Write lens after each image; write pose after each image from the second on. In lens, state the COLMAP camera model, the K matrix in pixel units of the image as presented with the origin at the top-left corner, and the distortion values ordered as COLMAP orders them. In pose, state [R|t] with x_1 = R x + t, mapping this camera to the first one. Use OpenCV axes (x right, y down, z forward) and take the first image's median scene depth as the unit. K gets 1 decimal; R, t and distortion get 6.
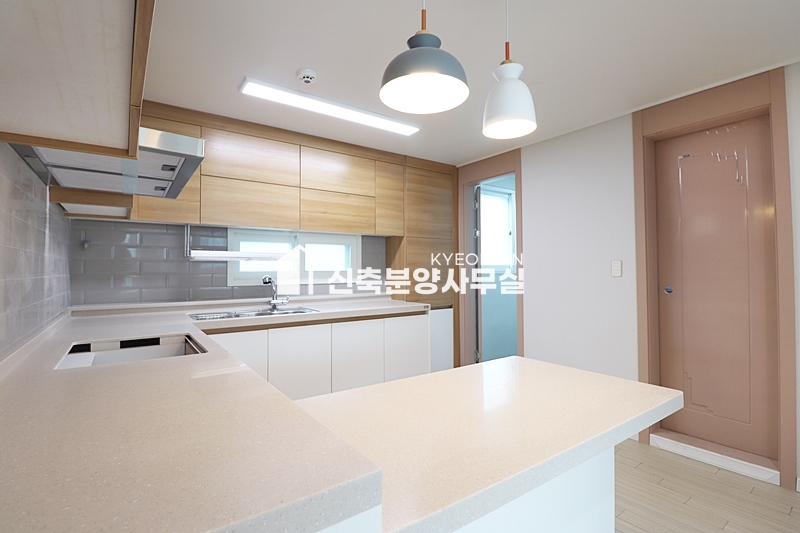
lens RADIAL K [[378.3, 0, 400.5], [0, 378.3, 263.6], [0, 0, 1]] dist [-0.010881, -0.000492]
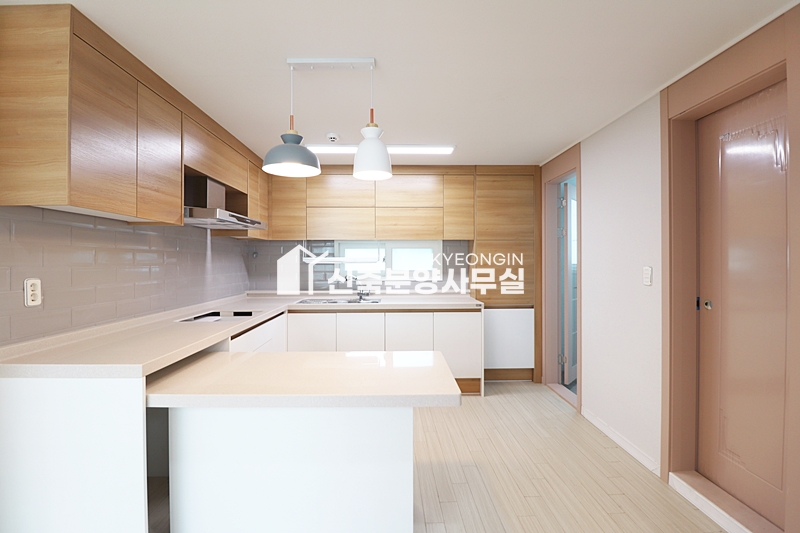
lens RADIAL K [[378.3, 0, 407.0], [0, 378.3, 264.4], [0, 0, 1]] dist [-0.010881, -0.000492]
pose [[0.824624, 0.007750, -0.565629, 0.492321], [0.008915, 0.999604, 0.026694, -0.033419], [0.565611, -0.027055, 0.824228, -0.016643]]
